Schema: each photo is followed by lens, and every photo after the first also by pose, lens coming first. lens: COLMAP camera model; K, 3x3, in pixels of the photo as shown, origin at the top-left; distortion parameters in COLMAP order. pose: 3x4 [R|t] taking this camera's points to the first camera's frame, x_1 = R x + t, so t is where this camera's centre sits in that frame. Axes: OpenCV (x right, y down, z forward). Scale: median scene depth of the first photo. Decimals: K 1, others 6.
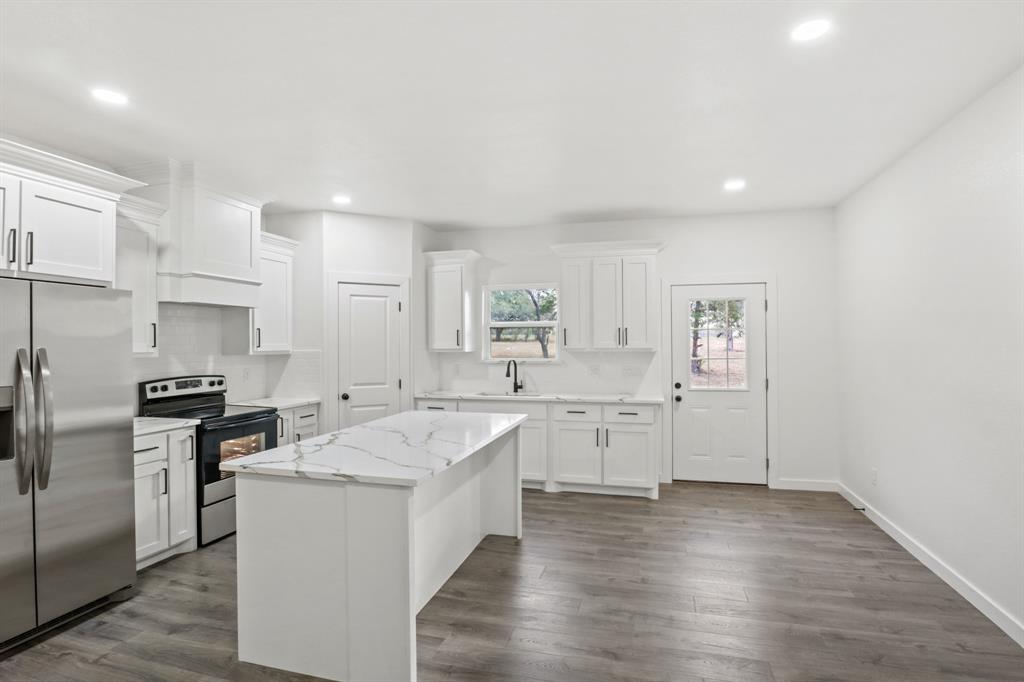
lens RADIAL K [[523.3, 0, 513.0], [0, 523.3, 351.1], [0, 0, 1]] dist [-0.048005, 0.016336]
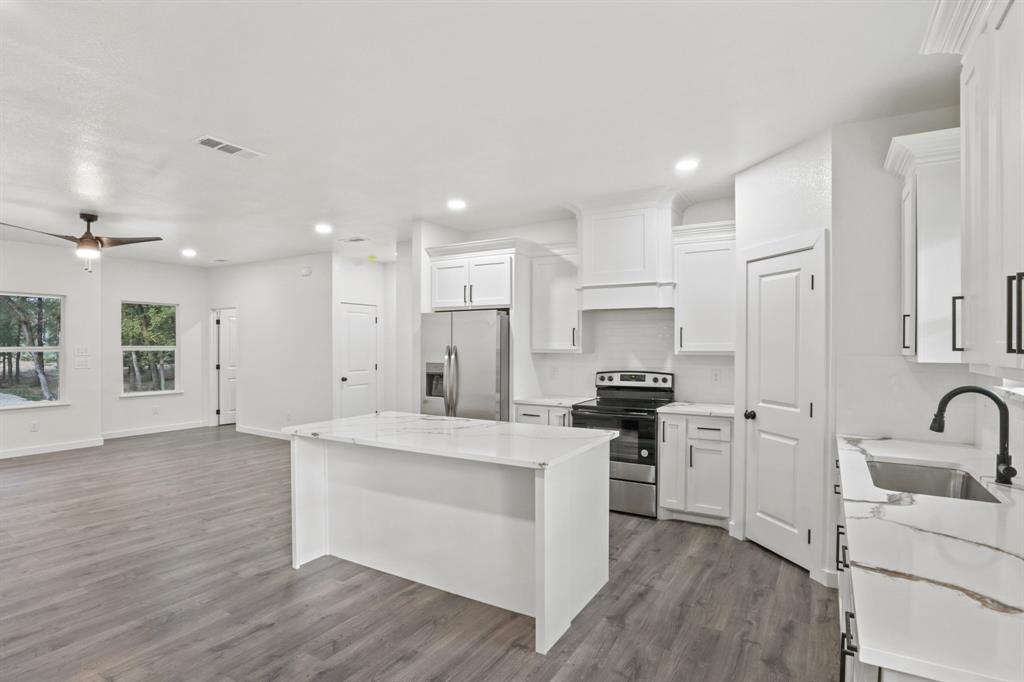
lens RADIAL K [[523.3, 0, 513.0], [0, 523.3, 351.1], [0, 0, 1]] dist [-0.048005, 0.016336]
pose [[-0.272169, 0.016524, -0.962108, 0.478809], [-0.013424, 0.999690, 0.020966, -0.014416], [0.962156, 0.018621, -0.271863, 0.876694]]
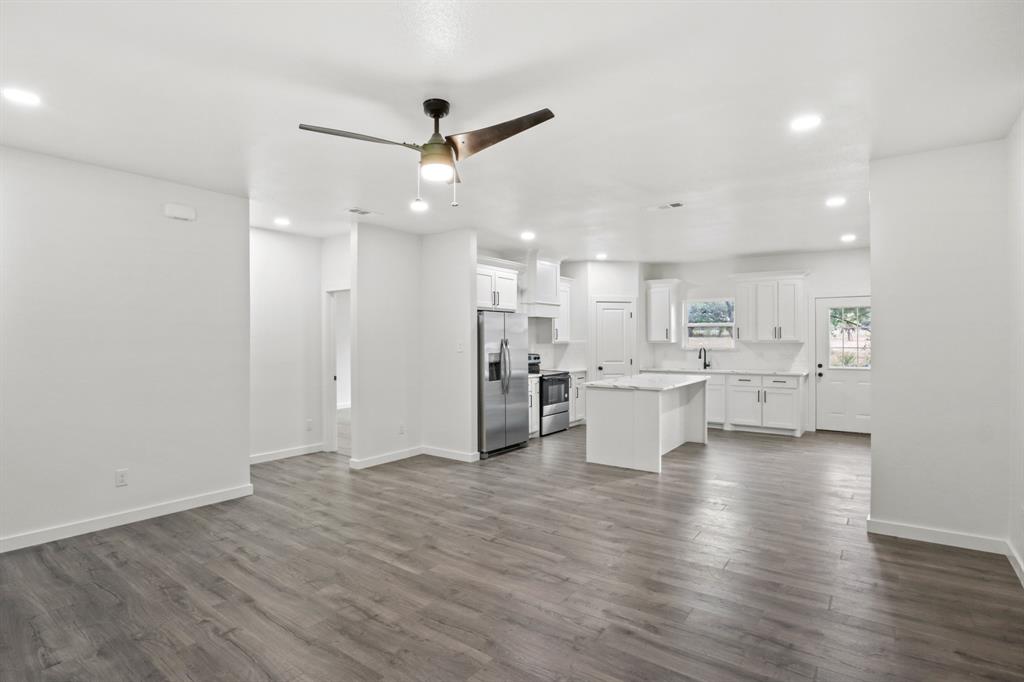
lens RADIAL K [[523.3, 0, 513.0], [0, 523.3, 351.1], [0, 0, 1]] dist [-0.048005, 0.016336]
pose [[0.937775, 0.006877, -0.347174, 0.007019], [-0.003932, 0.999950, 0.009187, 0.015951], [0.347220, -0.007250, 0.937756, -0.721124]]
